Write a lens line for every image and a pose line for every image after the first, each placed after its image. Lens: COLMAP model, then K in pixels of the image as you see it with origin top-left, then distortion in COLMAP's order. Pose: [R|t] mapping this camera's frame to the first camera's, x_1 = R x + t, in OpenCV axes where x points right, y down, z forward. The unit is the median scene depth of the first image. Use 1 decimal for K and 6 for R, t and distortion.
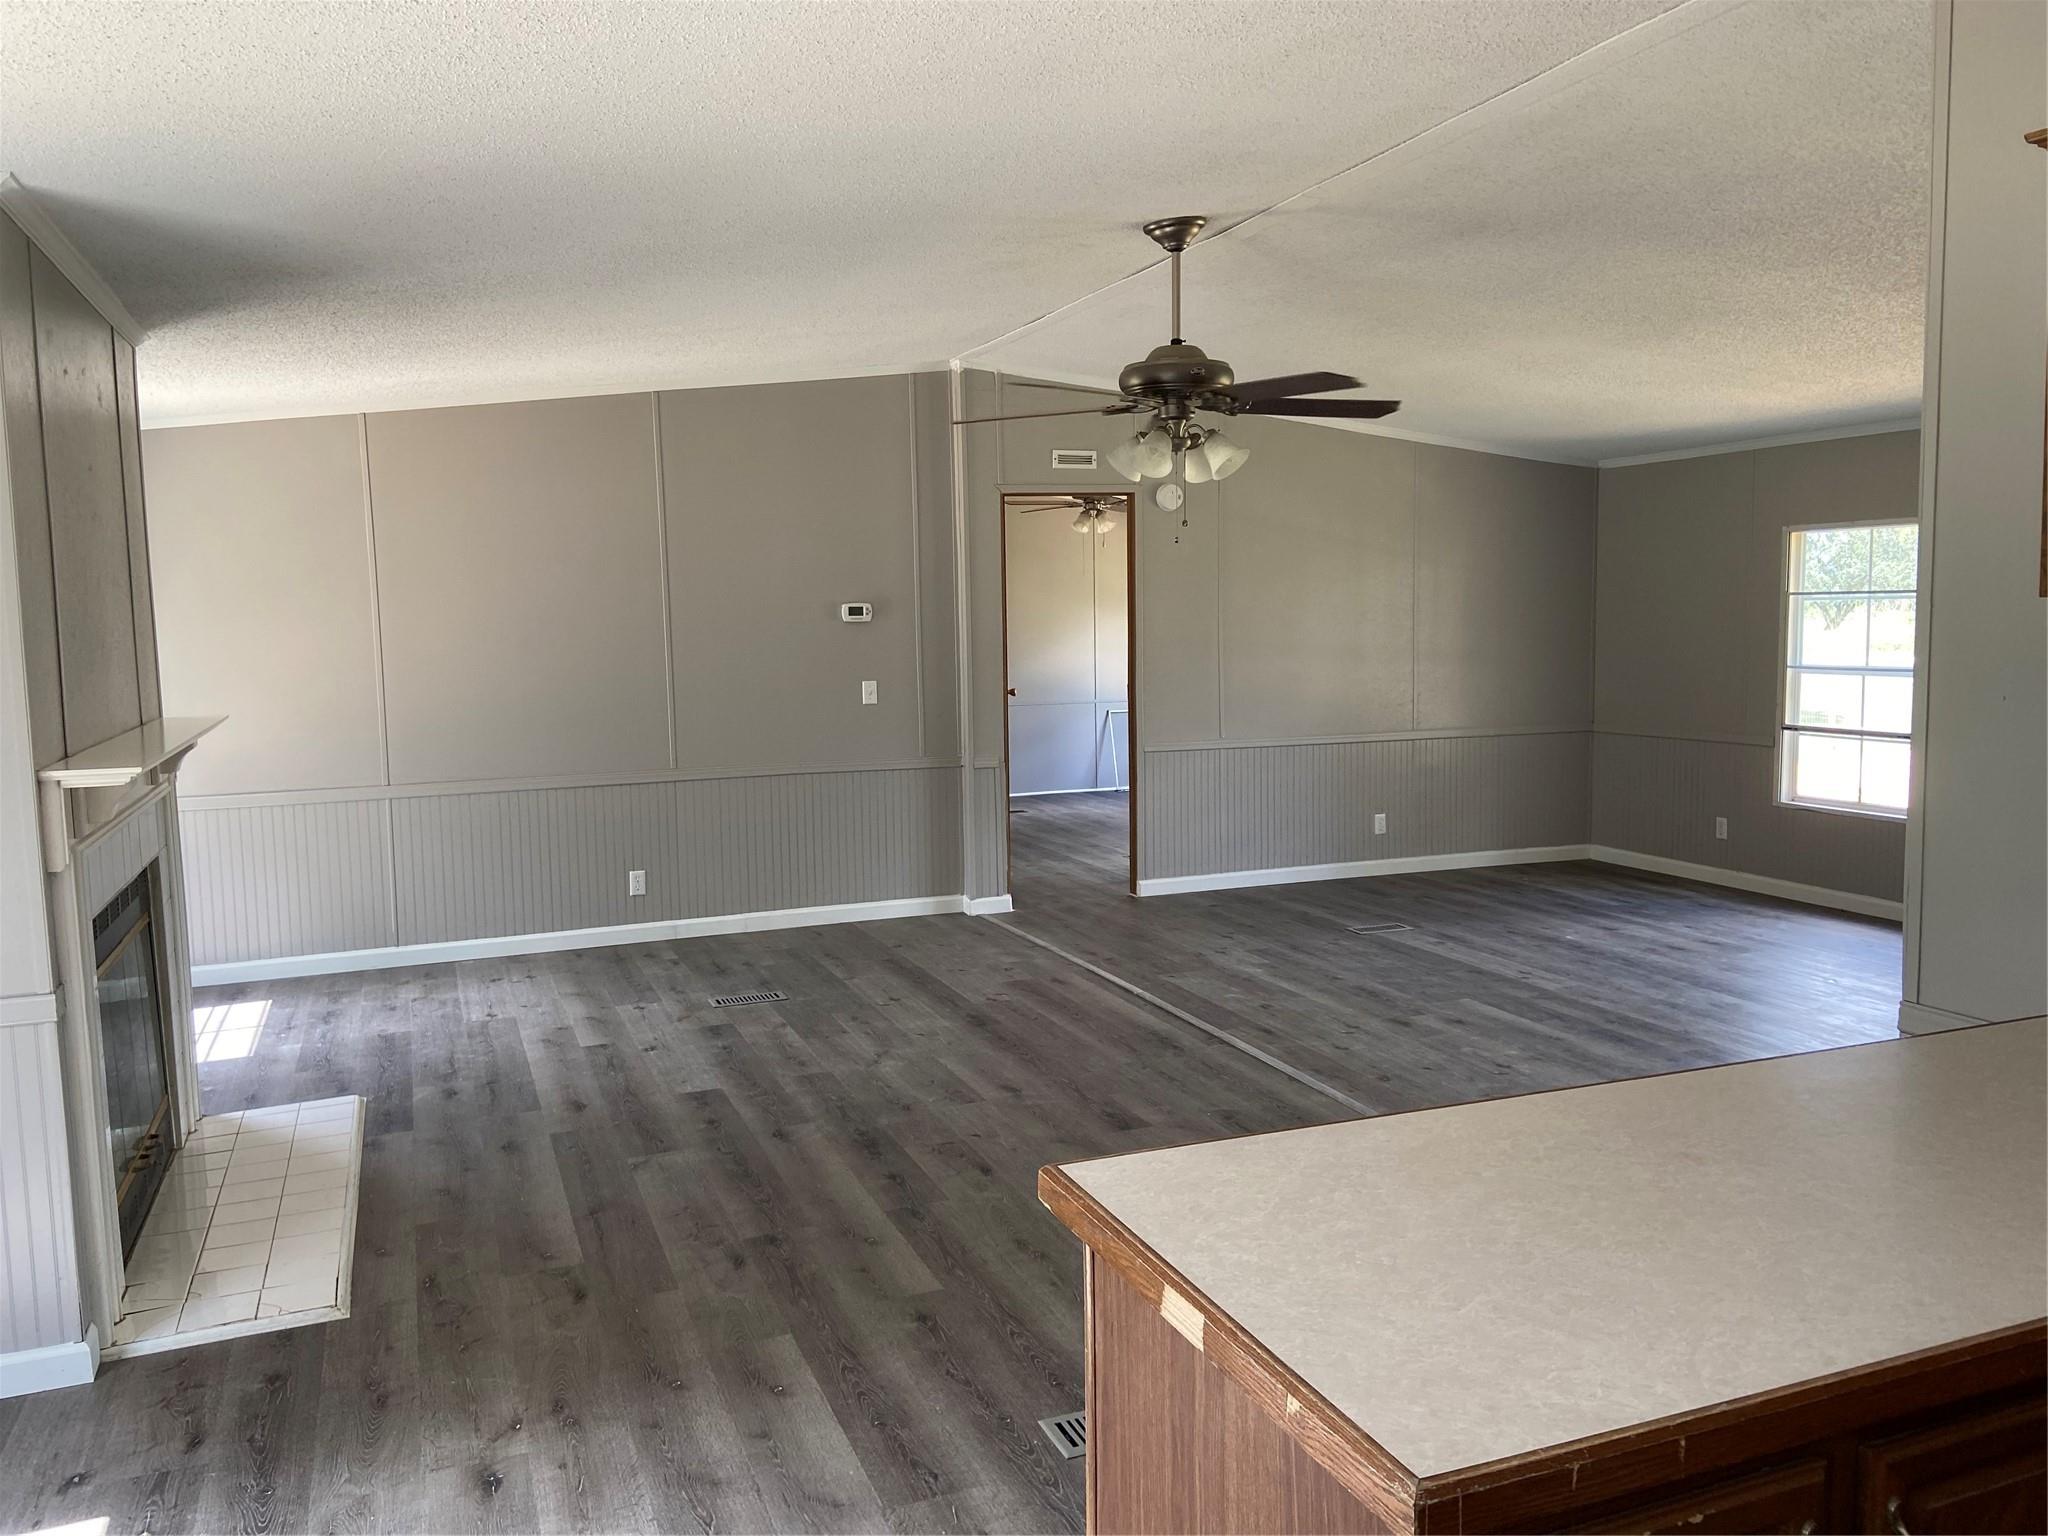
lens RADIAL K [[1540.7, 0, 1019.4], [0, 1540.7, 774.5], [0, 0, 1]] dist [0.079471, -0.008411]
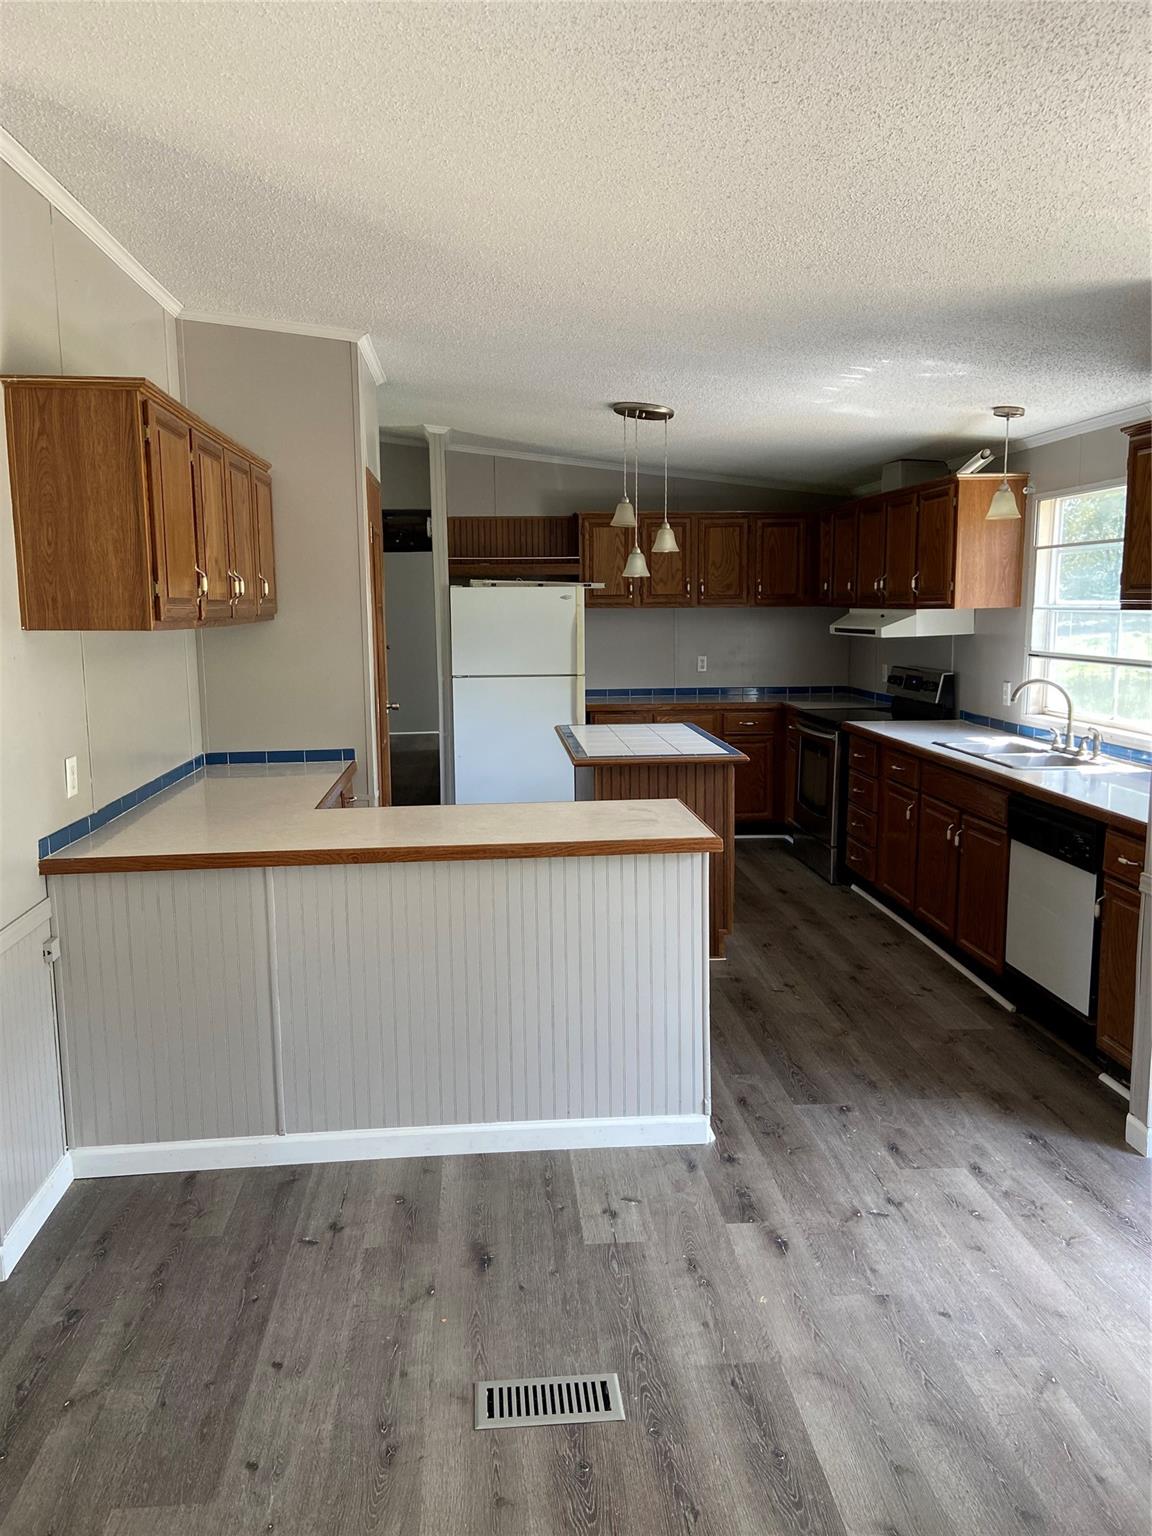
lens RADIAL K [[1155.5, 0, 578.3], [0, 1155.5, 764.9], [0, 0, 1]] dist [0.079471, -0.008411]
pose [[-0.955313, -0.023980, 0.294620, -0.187680], [0.051457, 0.967995, 0.245639, -0.209169], [-0.291081, 0.249823, -0.923504, 1.700102]]
